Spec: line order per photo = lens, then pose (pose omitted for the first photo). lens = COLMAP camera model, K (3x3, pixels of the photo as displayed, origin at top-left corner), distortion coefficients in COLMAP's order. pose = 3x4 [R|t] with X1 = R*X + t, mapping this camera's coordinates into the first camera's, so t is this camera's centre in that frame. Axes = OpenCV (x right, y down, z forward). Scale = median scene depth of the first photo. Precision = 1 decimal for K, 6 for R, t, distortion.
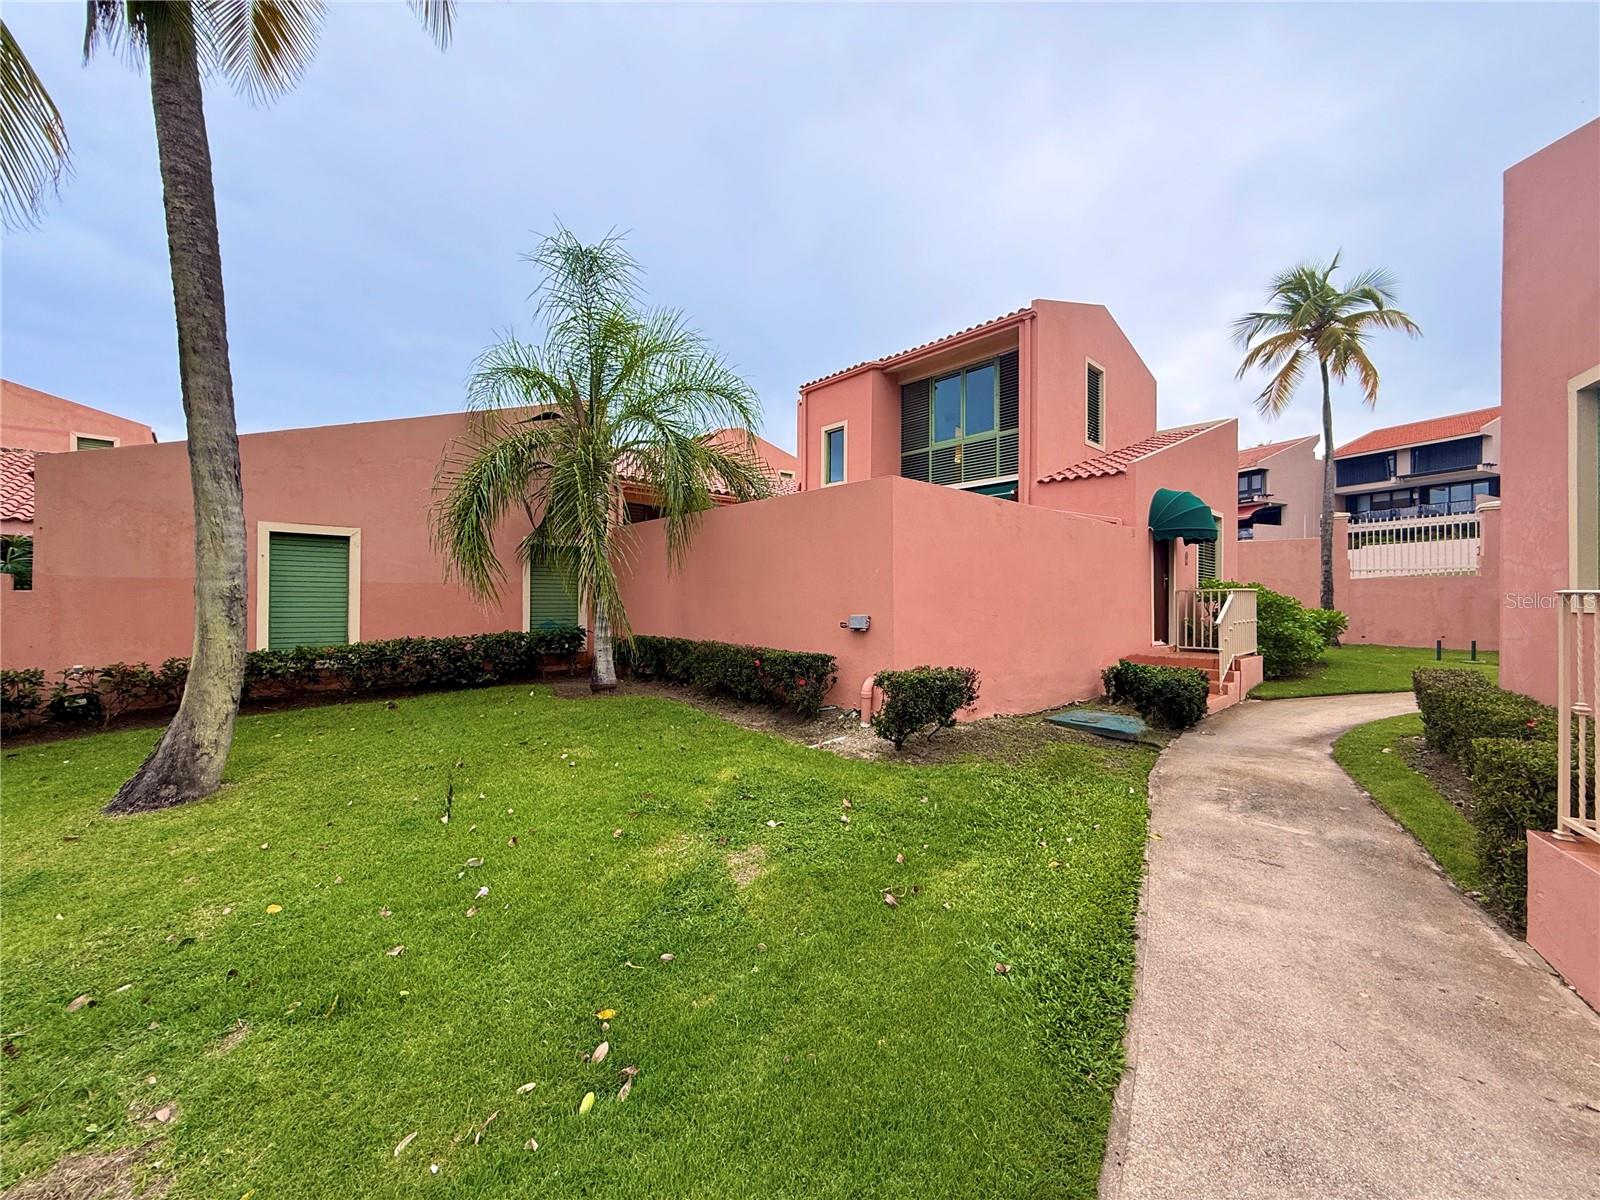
lens RADIAL K [[637.0, 0, 798.4], [0, 637.0, 600.5], [0, 0, 1]] dist [-0.000272, -0.000848]
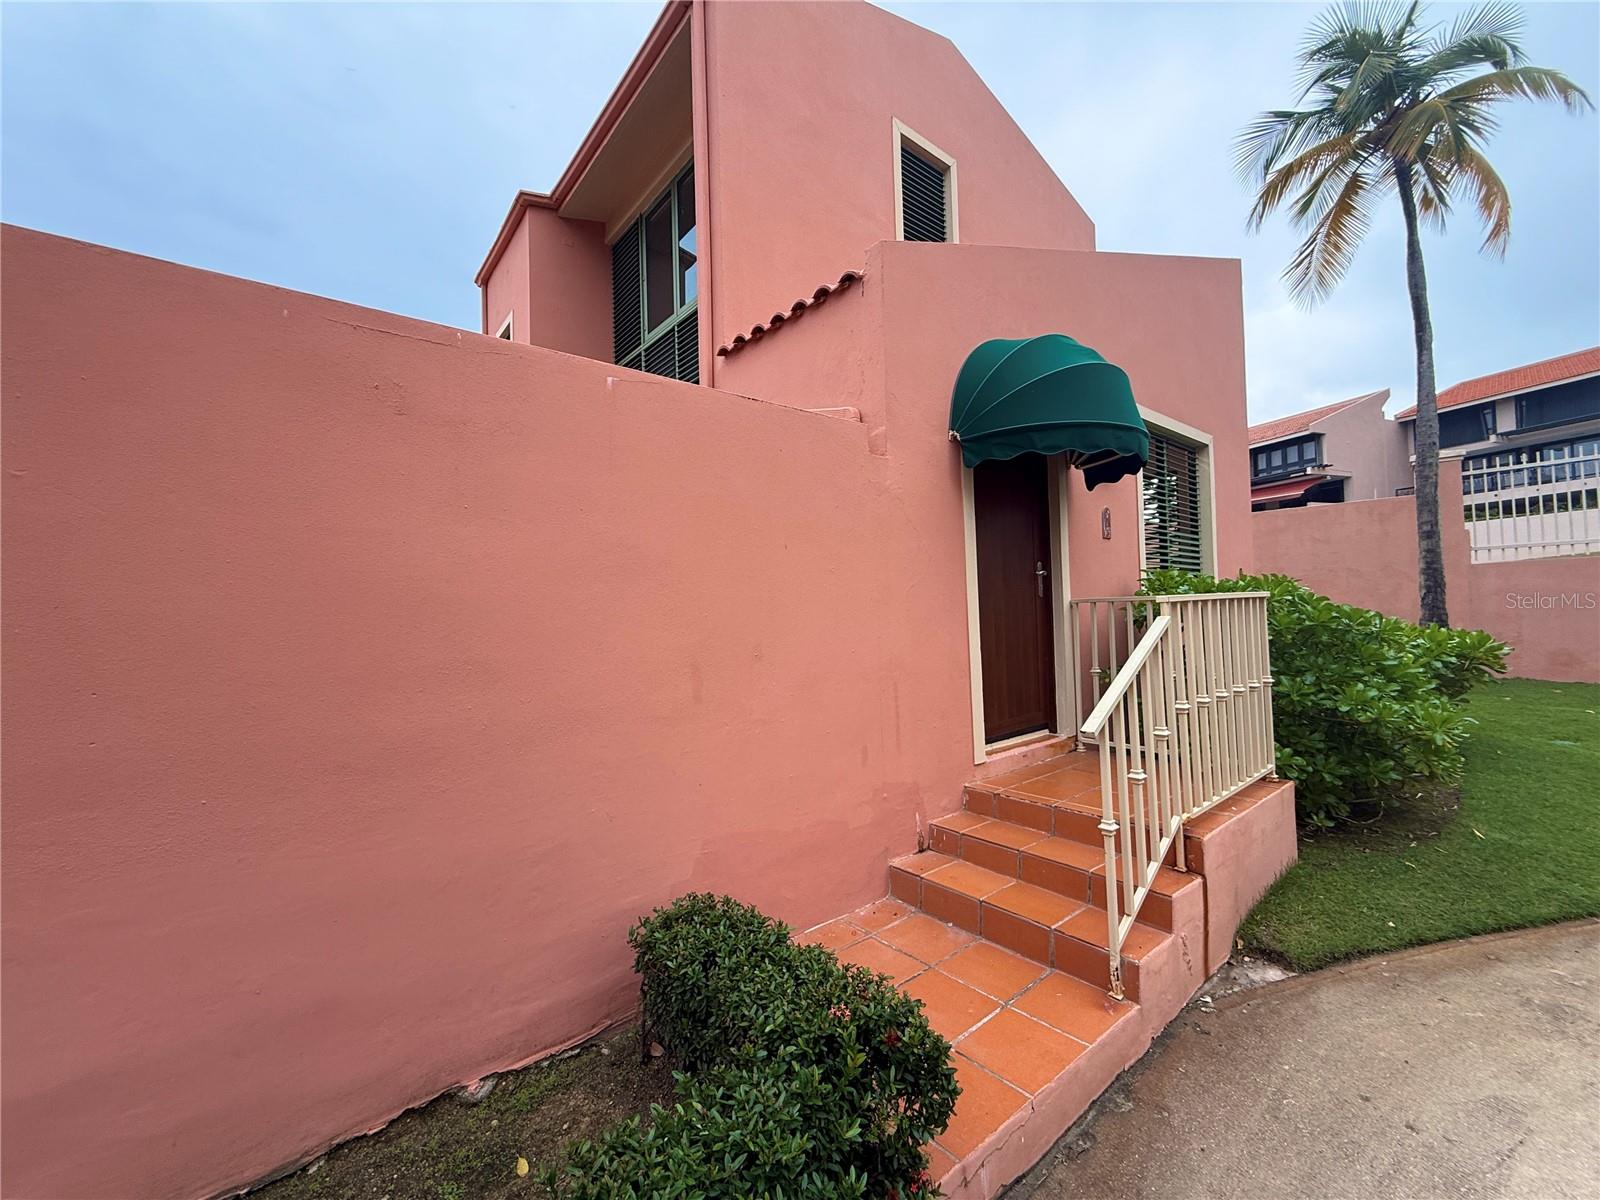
lens RADIAL K [[637.0, 0, 799.2], [0, 637.0, 600.0], [0, 0, 1]] dist [-0.000272, -0.000848]
pose [[0.997367, -0.033116, -0.064514, 0.305690], [0.031920, 0.999301, -0.019478, -0.009545], [0.065114, 0.017368, 0.997727, 0.398355]]
